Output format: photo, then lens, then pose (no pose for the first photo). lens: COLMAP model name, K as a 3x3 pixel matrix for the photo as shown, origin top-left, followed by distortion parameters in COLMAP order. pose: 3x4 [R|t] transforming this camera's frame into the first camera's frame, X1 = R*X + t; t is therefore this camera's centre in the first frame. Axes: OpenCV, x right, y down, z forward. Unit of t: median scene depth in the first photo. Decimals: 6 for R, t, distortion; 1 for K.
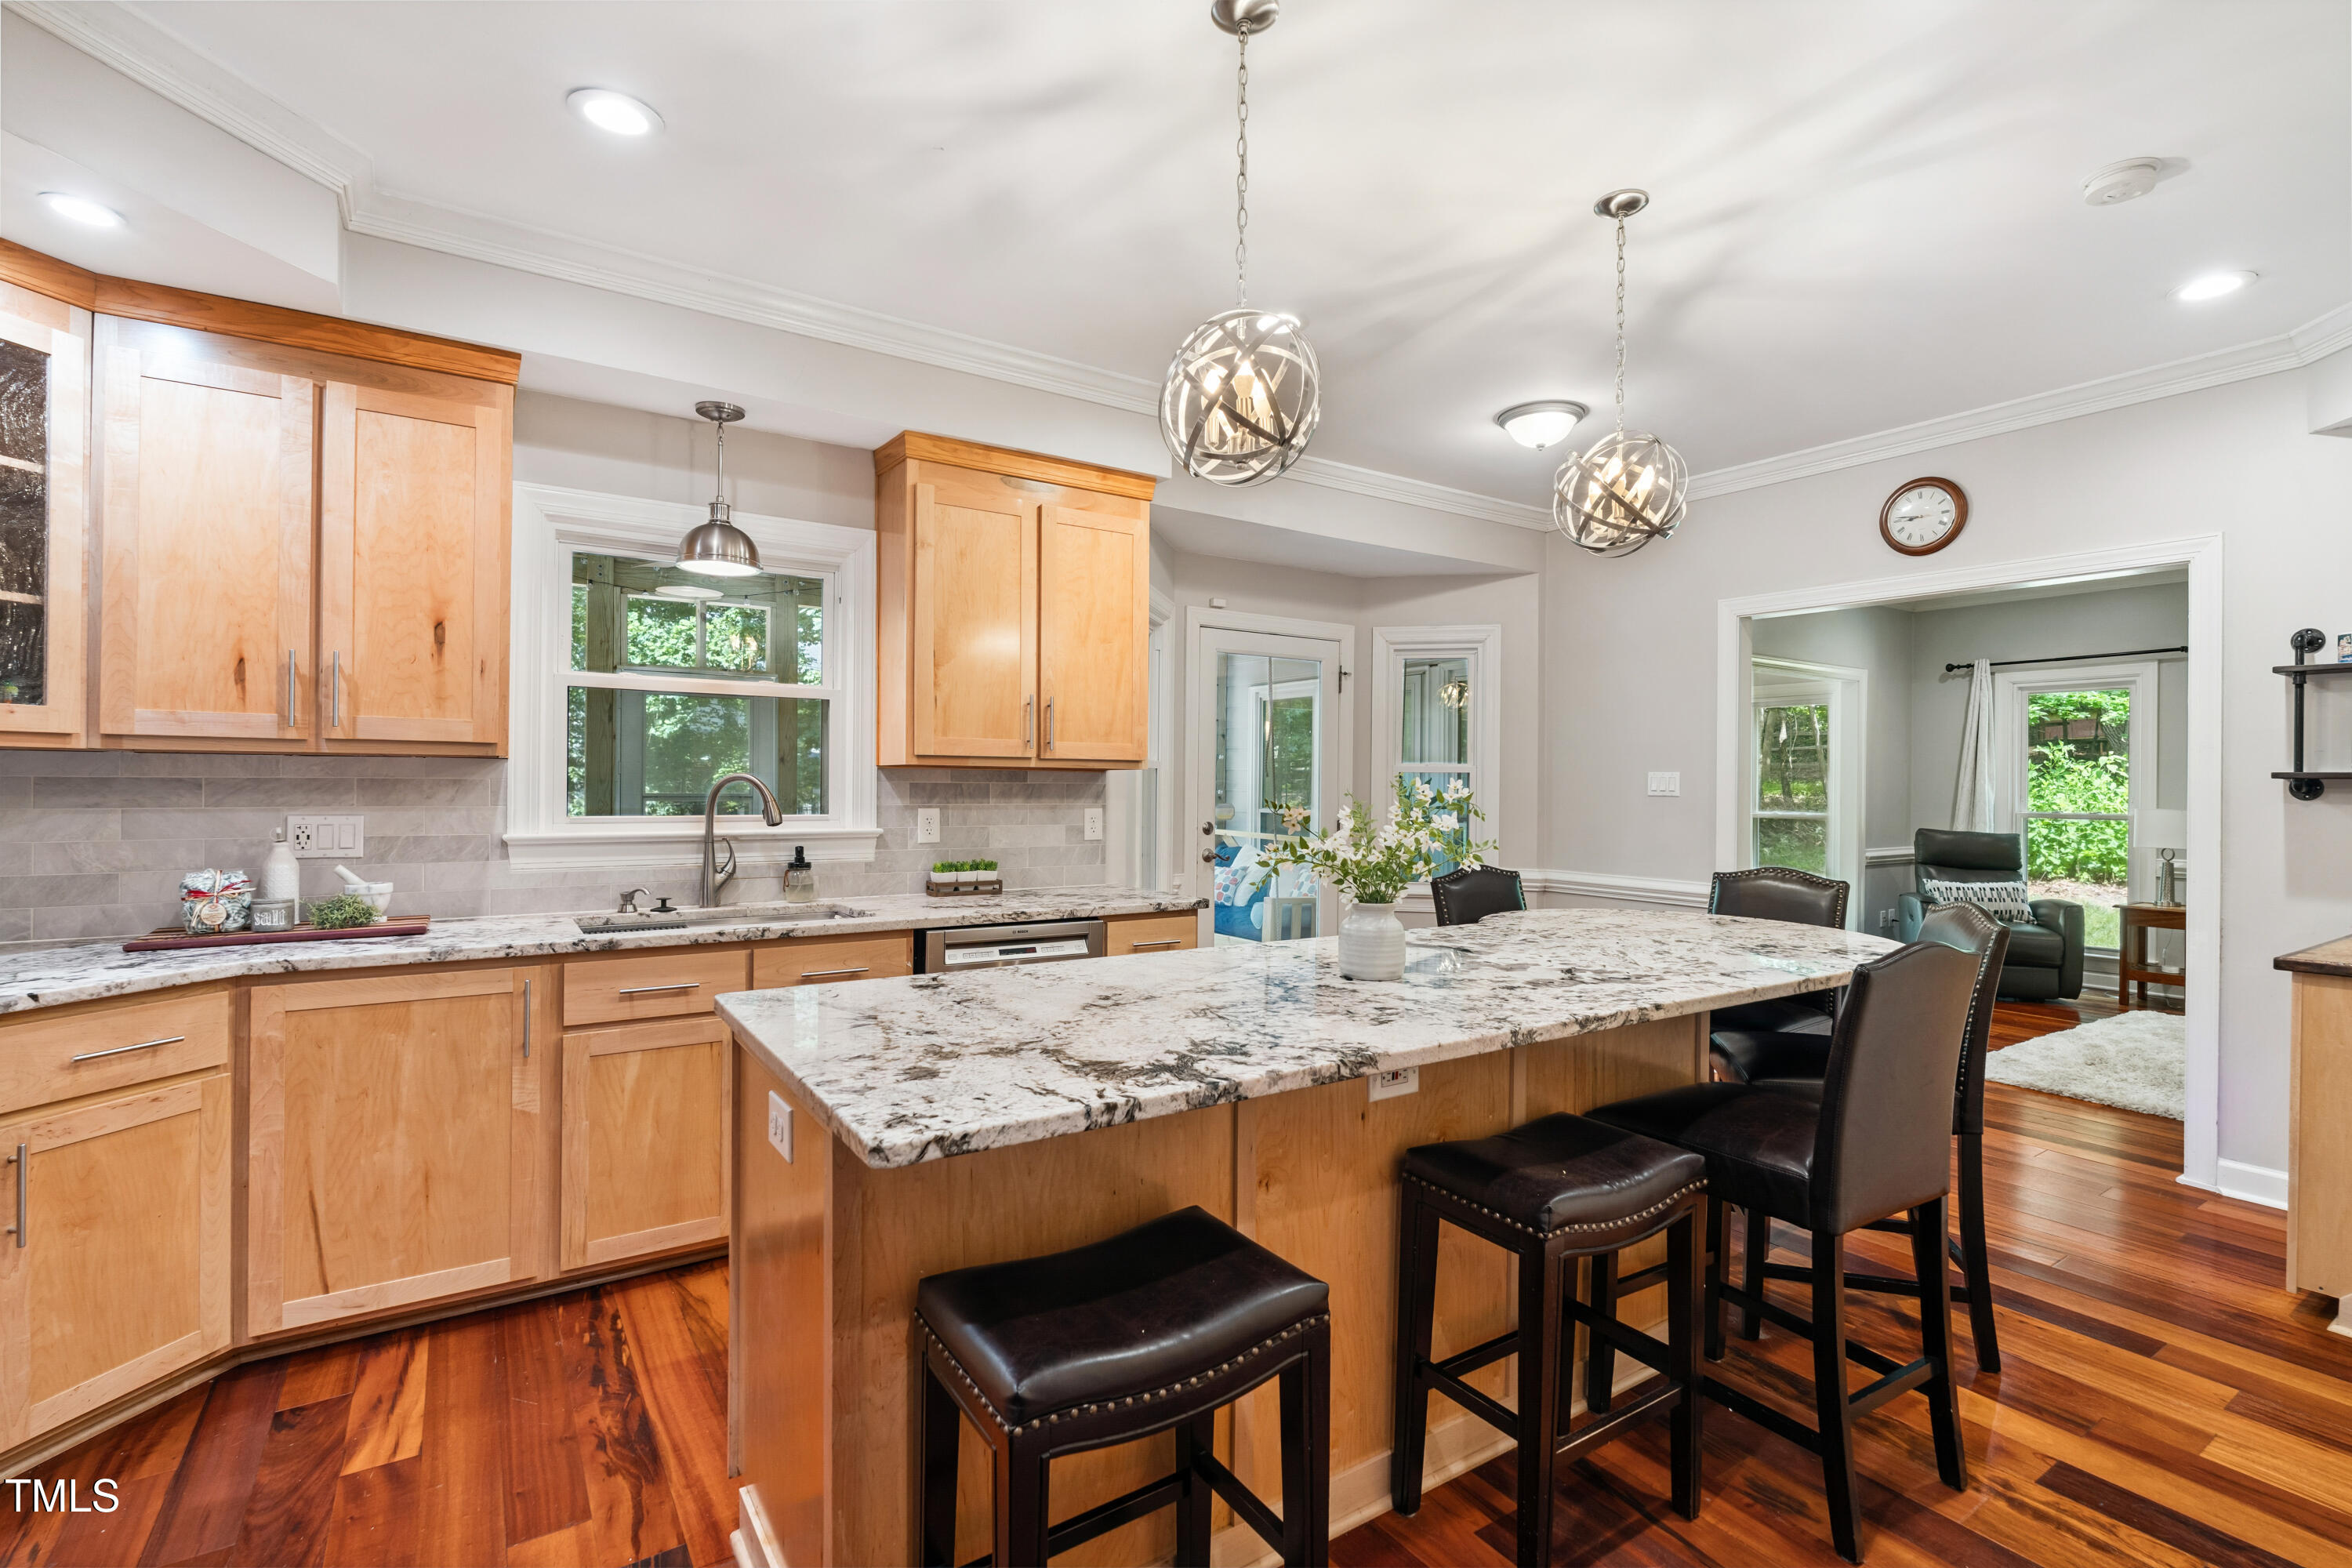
lens RADIAL K [[1081.8, 0, 1176.0], [0, 1081.8, 784.0], [0, 0, 1]] dist [0.000626, -0.000024]
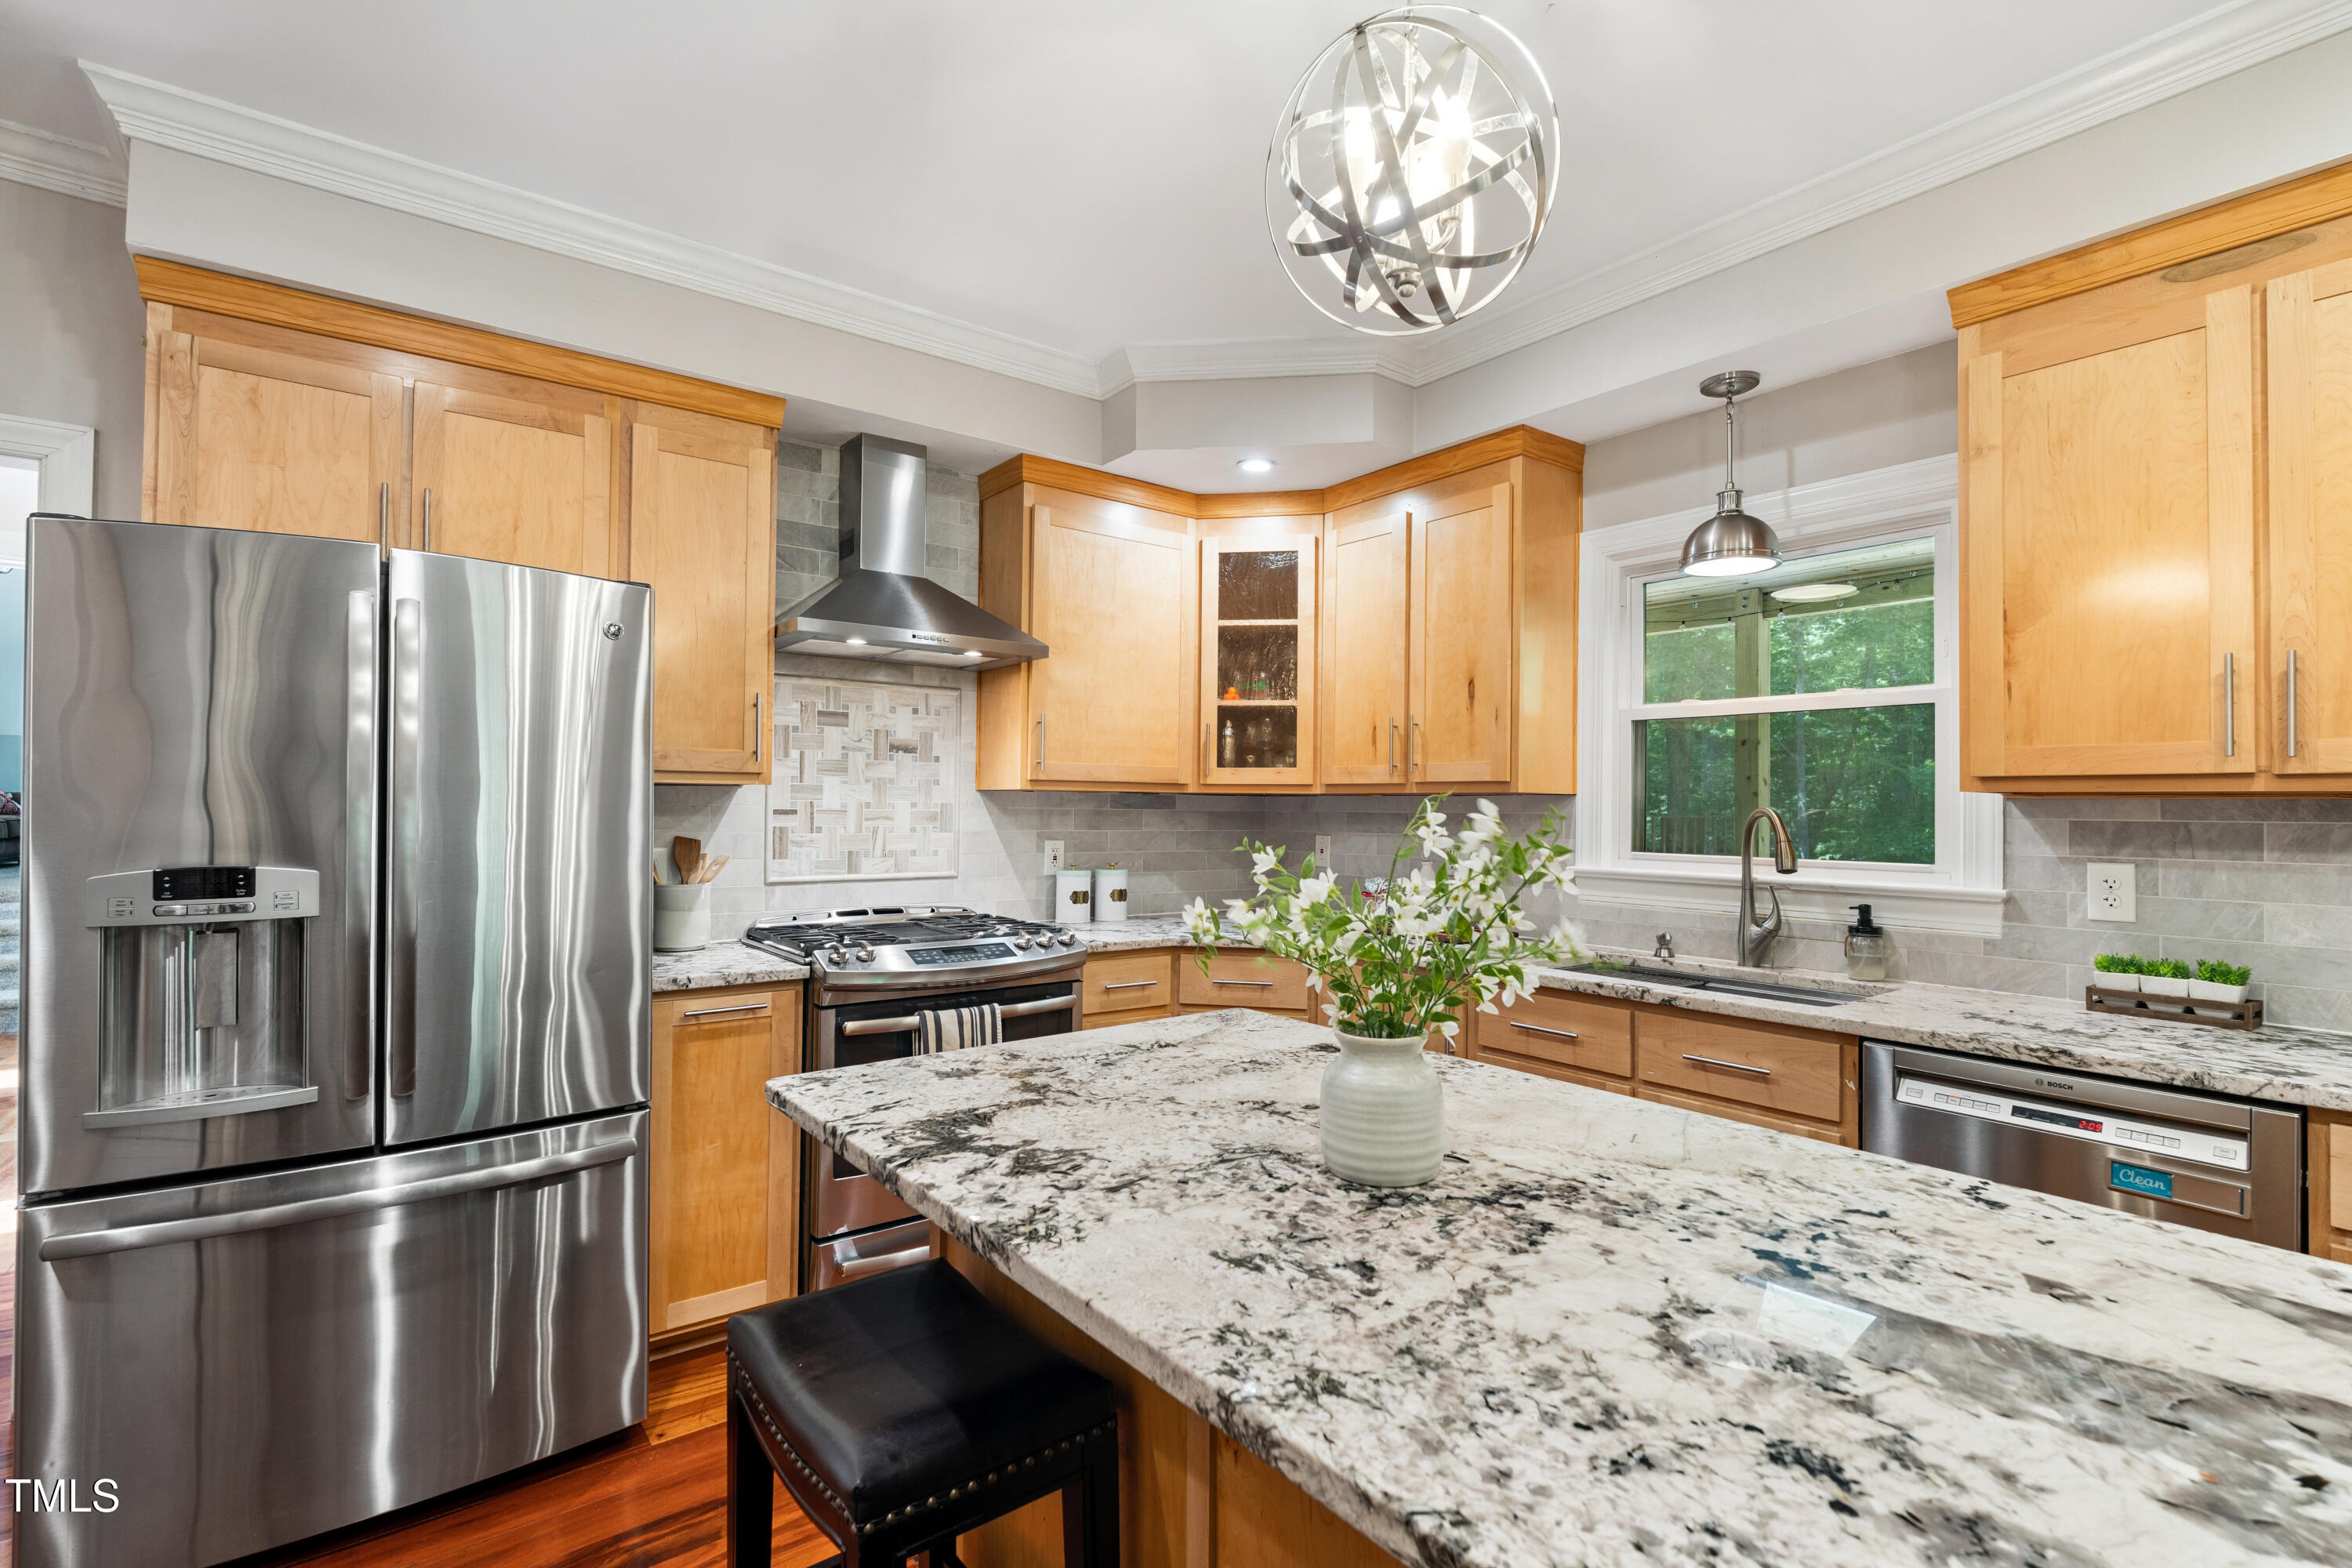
lens RADIAL K [[1081.8, 0, 1176.0], [0, 1081.8, 784.0], [0, 0, 1]] dist [0.000626, -0.000024]
pose [[0.070066, -0.030069, -0.997089, 0.391859], [-0.010994, 0.999462, -0.030913, 0.002908], [0.997482, 0.013128, 0.069698, 0.506827]]
